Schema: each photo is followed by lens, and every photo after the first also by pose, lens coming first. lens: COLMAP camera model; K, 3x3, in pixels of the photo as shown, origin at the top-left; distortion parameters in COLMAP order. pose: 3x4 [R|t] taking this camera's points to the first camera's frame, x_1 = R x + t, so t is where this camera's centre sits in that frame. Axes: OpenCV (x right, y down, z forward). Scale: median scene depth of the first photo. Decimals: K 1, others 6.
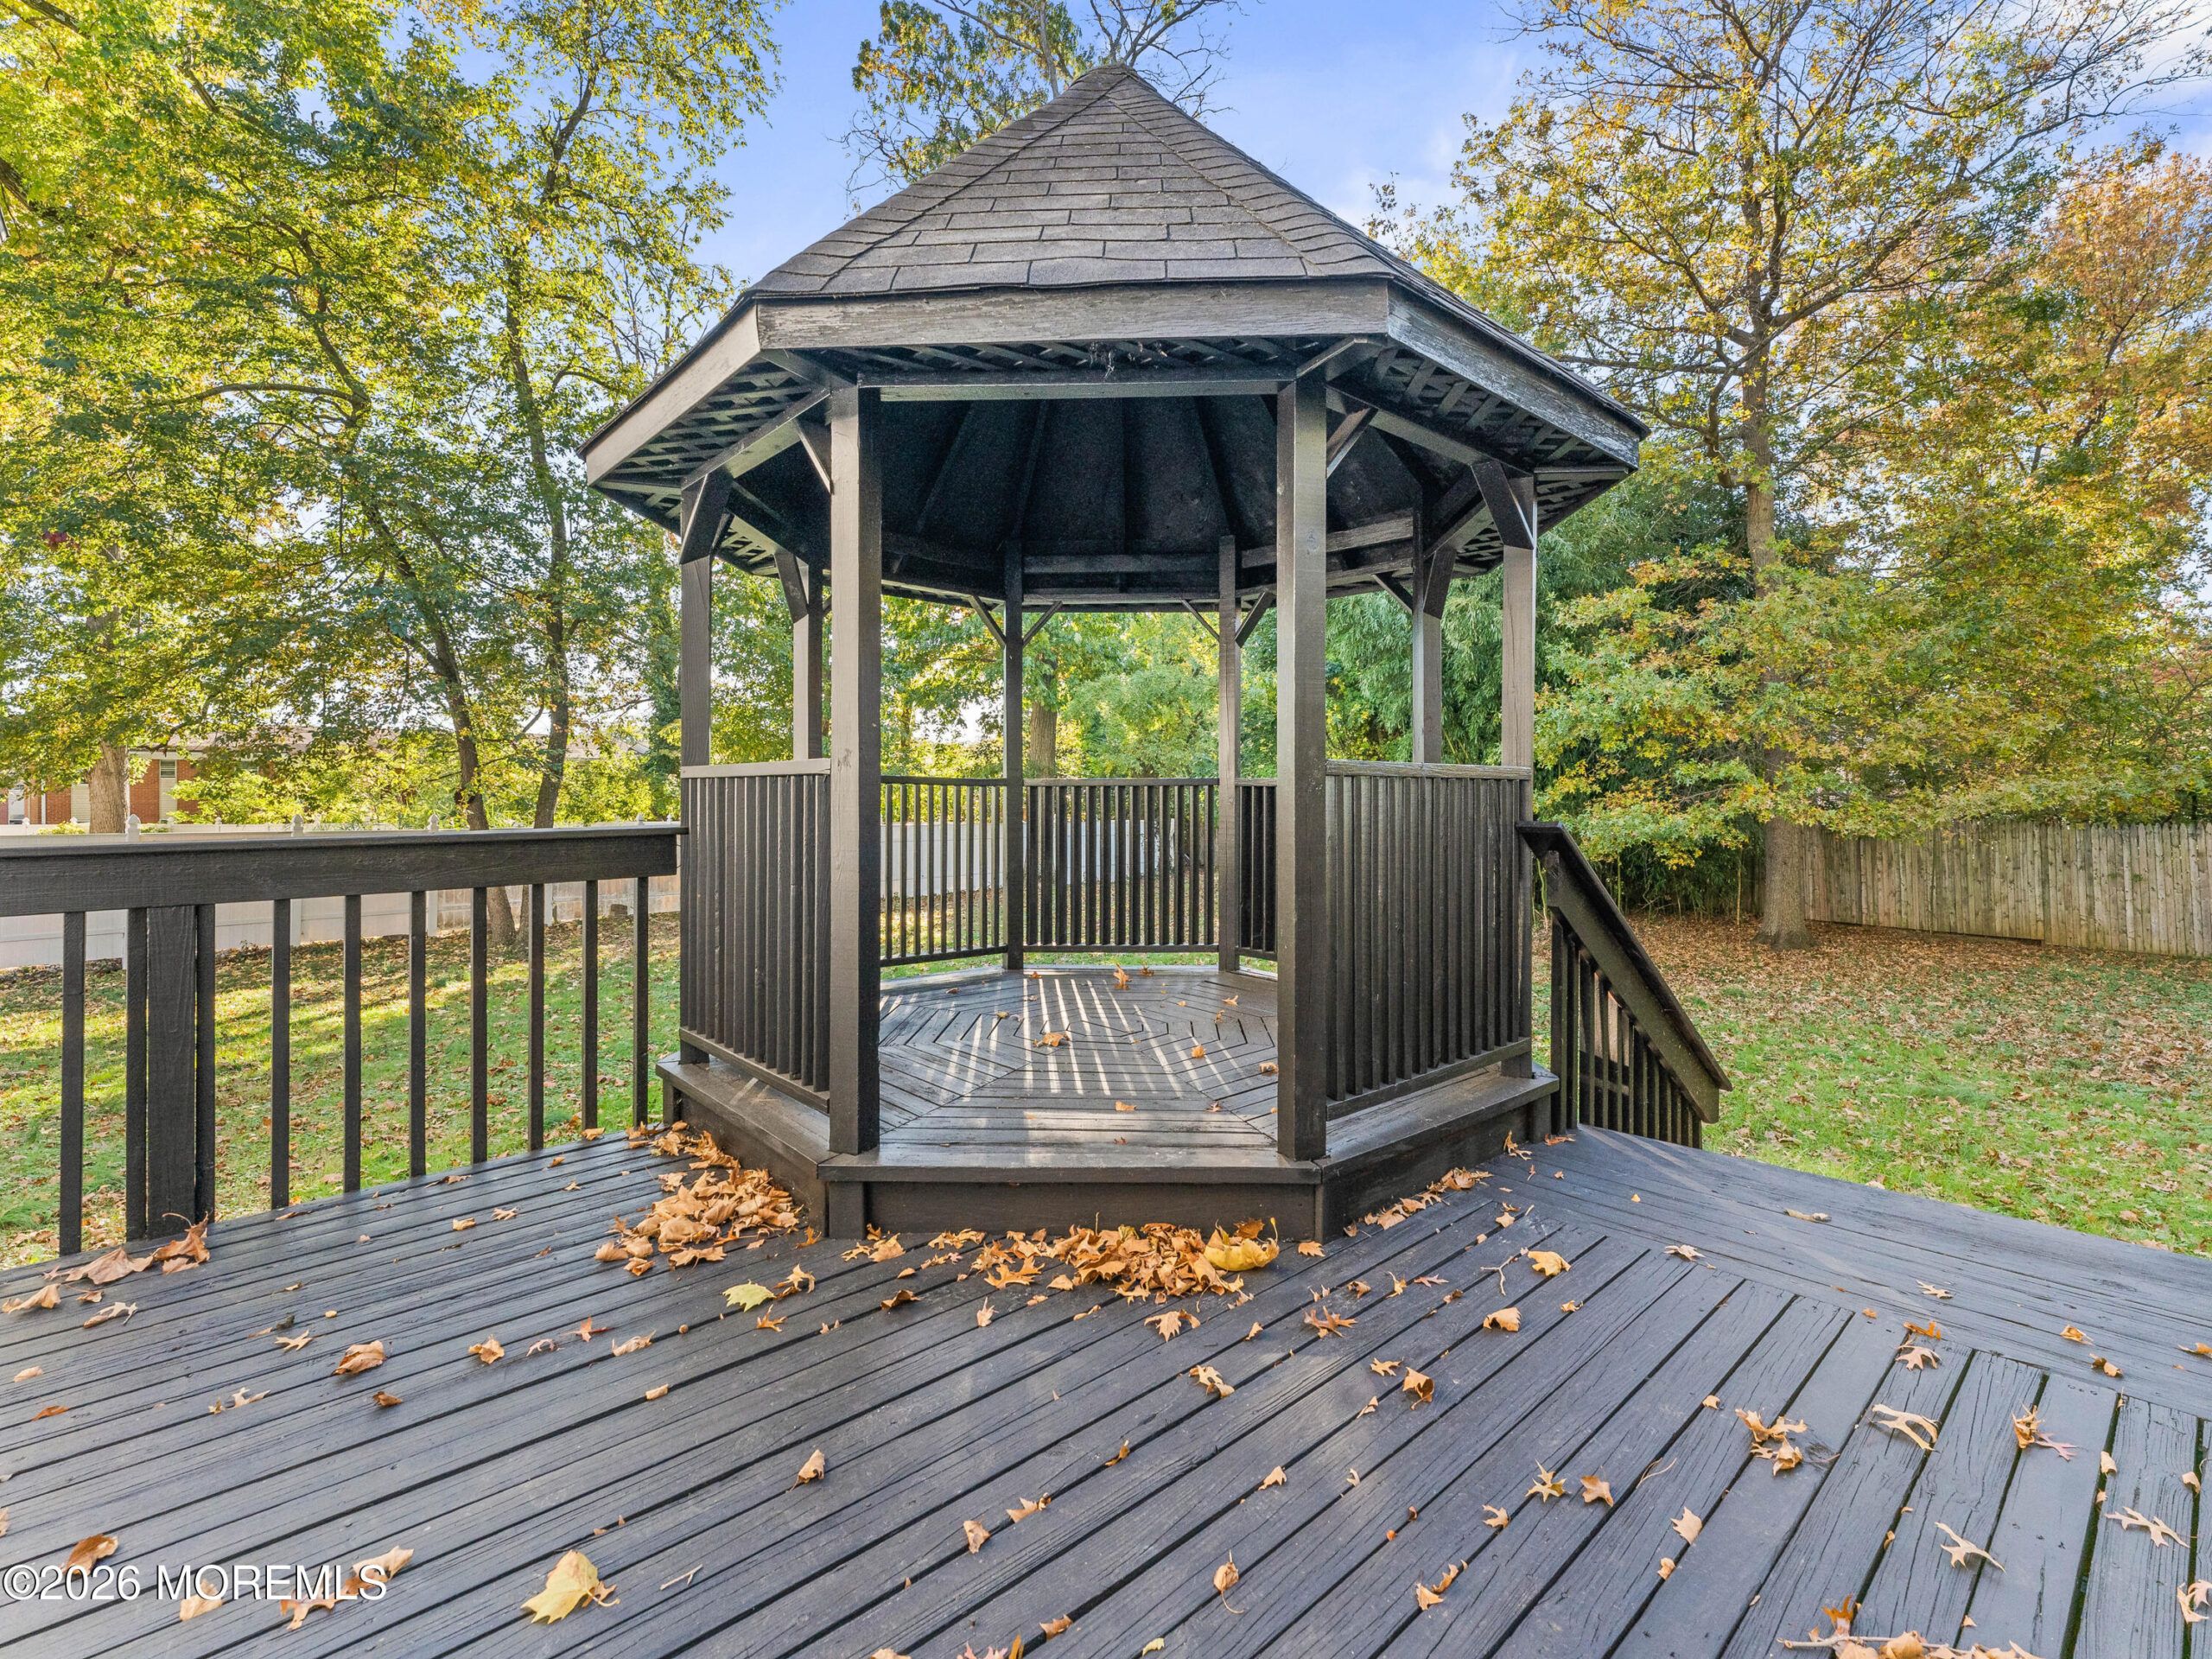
lens RADIAL K [[1007.9, 0, 1118.4], [0, 1007.9, 814.9], [0, 0, 1]] dist [-0.000048, -0.000613]
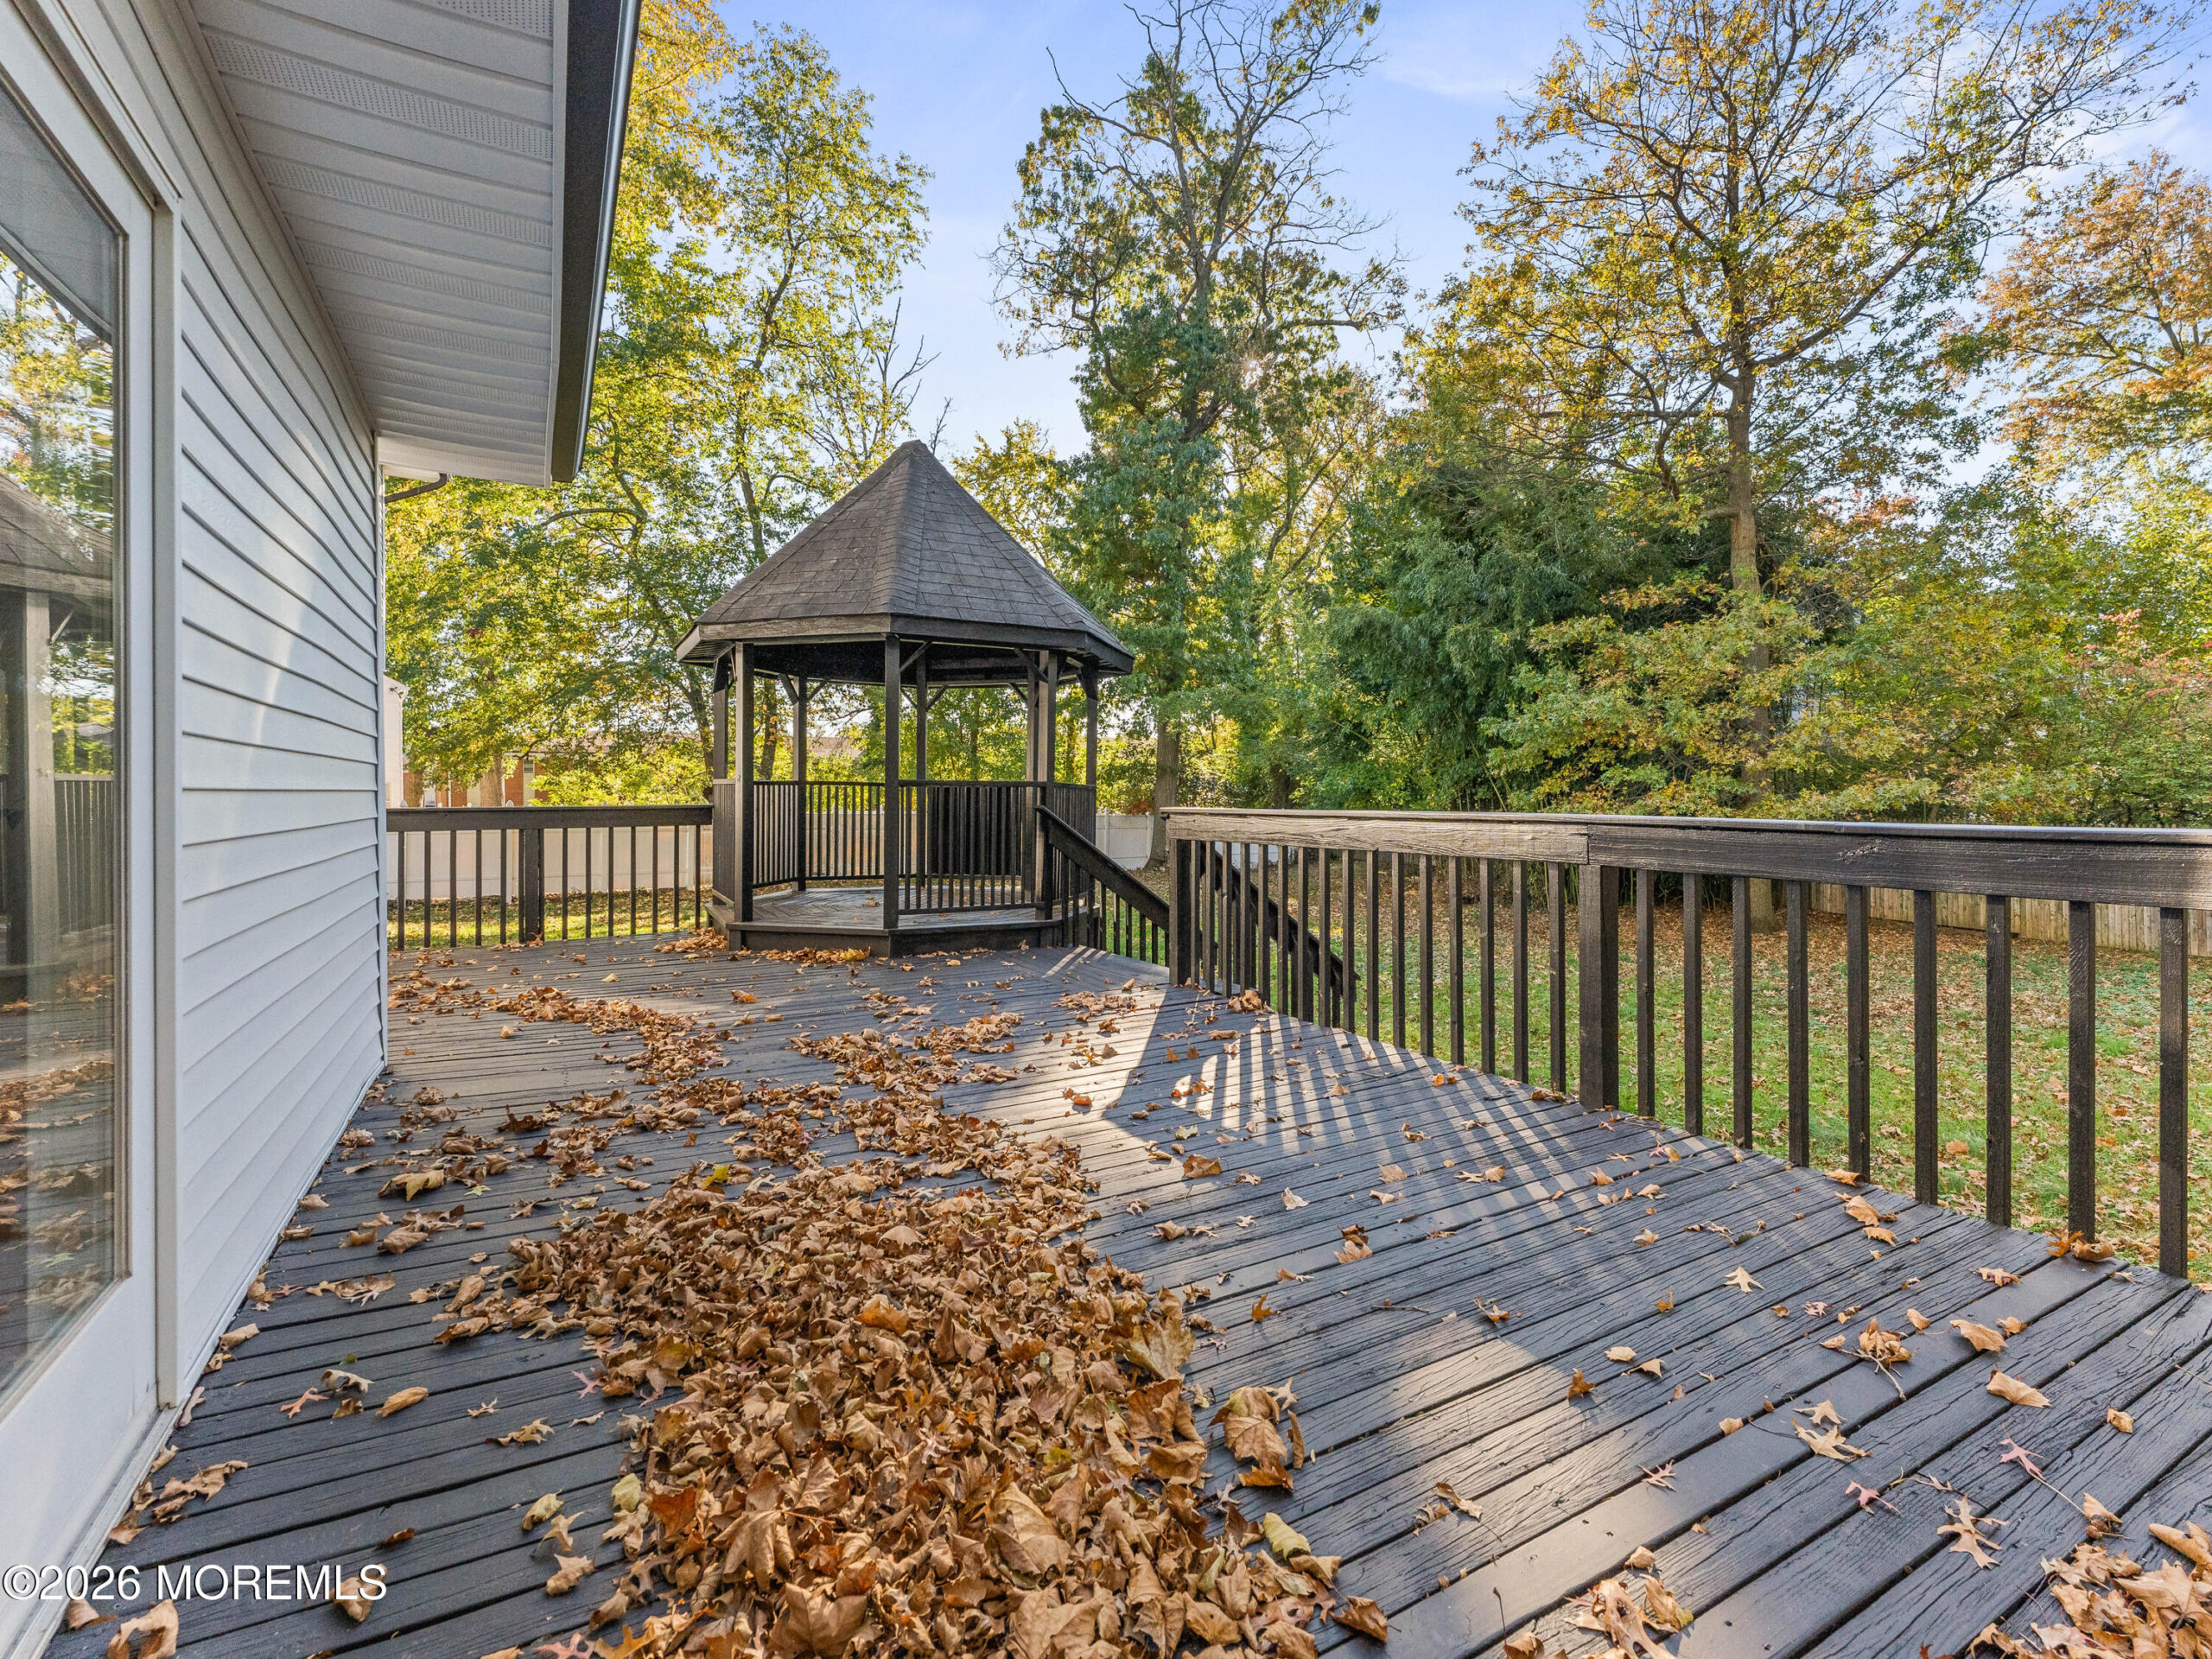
lens RADIAL K [[980.7, 0, 1106.0], [0, 980.7, 829.5], [0, 0, 1]] dist [0.002291, 0.000601]
pose [[0.974730, 0.016343, -0.222788, 0.228482], [-0.011497, 0.999669, 0.023031, 0.001144], [0.223091, -0.019887, 0.974595, -0.242240]]
